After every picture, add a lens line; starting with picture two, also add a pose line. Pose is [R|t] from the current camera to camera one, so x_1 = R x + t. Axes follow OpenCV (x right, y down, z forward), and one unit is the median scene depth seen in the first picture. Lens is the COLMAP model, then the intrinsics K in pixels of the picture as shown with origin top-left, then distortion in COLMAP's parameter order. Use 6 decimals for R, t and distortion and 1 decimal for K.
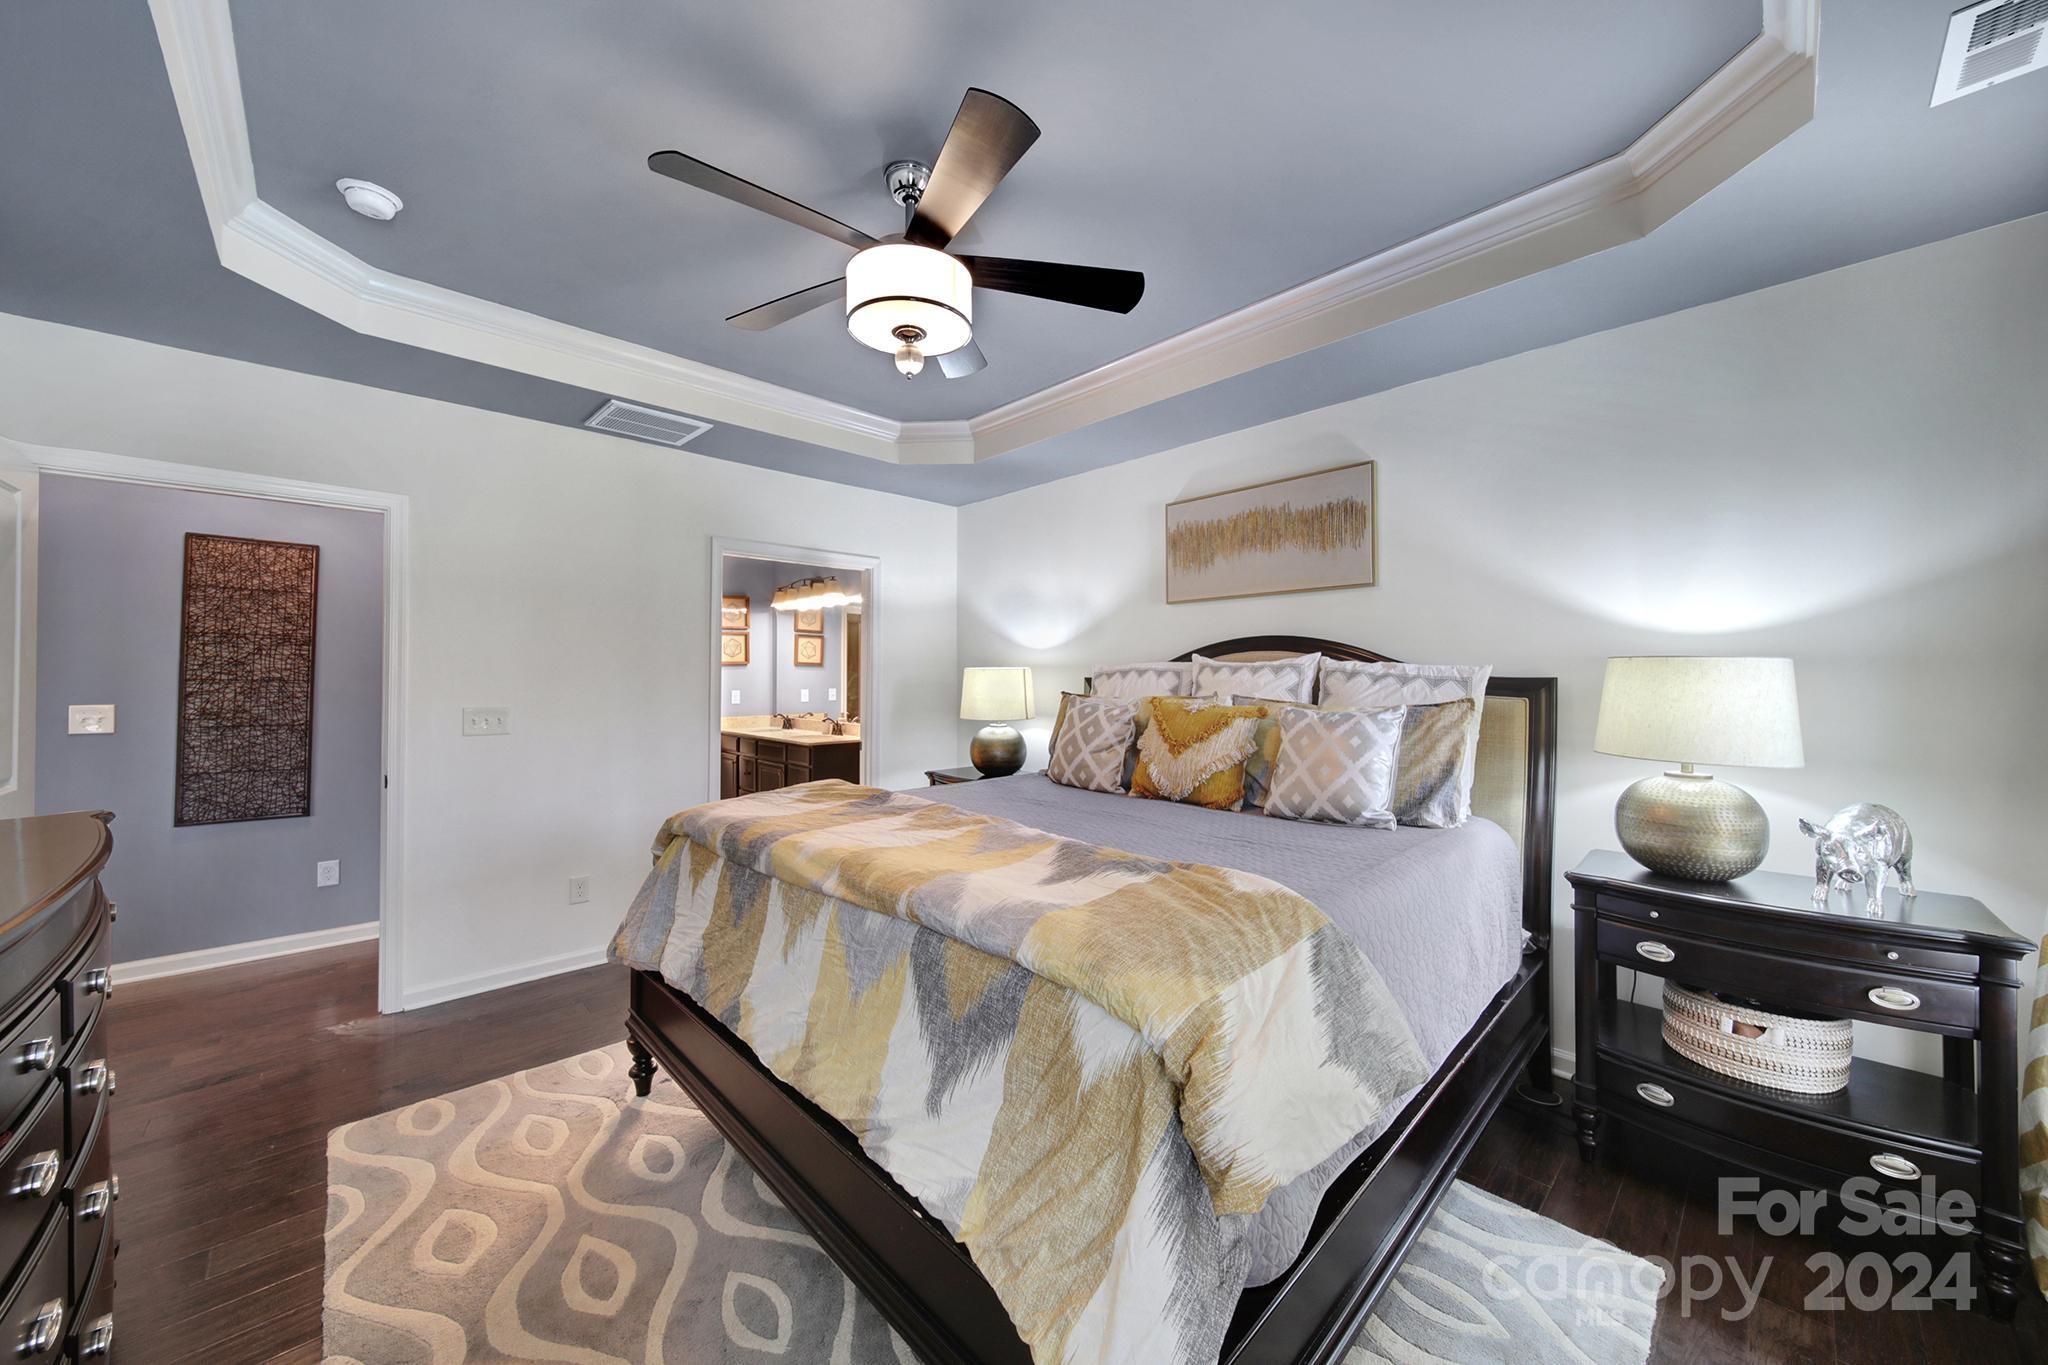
lens RADIAL K [[711.3, 0, 1029.5], [0, 711.3, 656.4], [0, 0, 1]] dist [-0.027112, -0.000028]
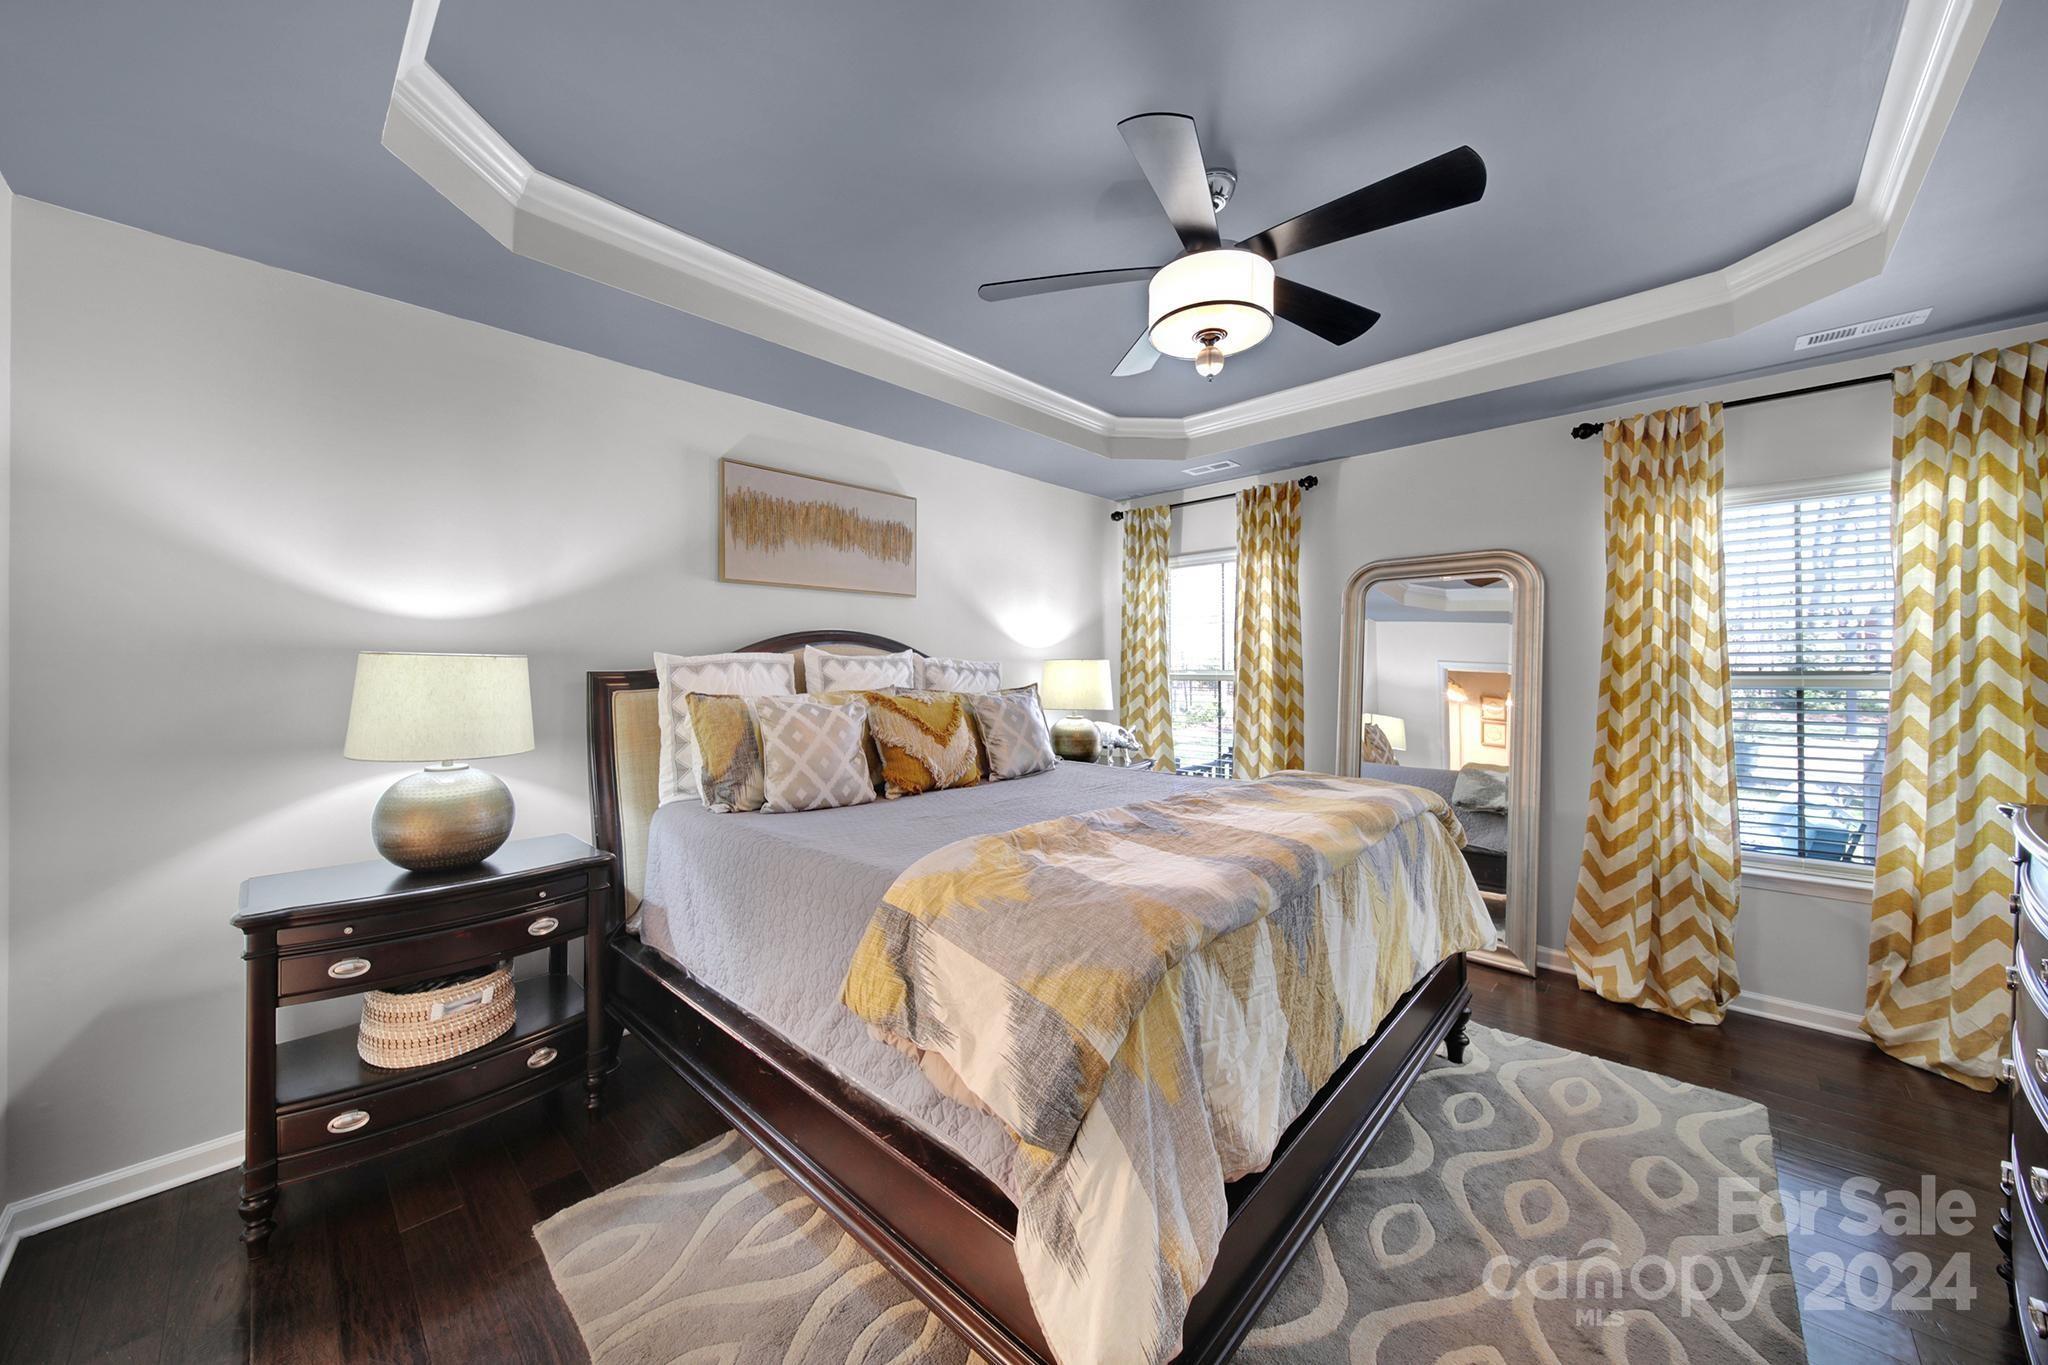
lens RADIAL K [[726.5, 0, 1018.4], [0, 726.5, 658.5], [0, 0, 1]] dist [0.000906, -0.000149]
pose [[-0.038437, 0.019803, 0.999065, -0.795201], [-0.022352, 0.999536, -0.020672, 0.029274], [-0.999011, -0.023126, -0.037976, 0.856245]]
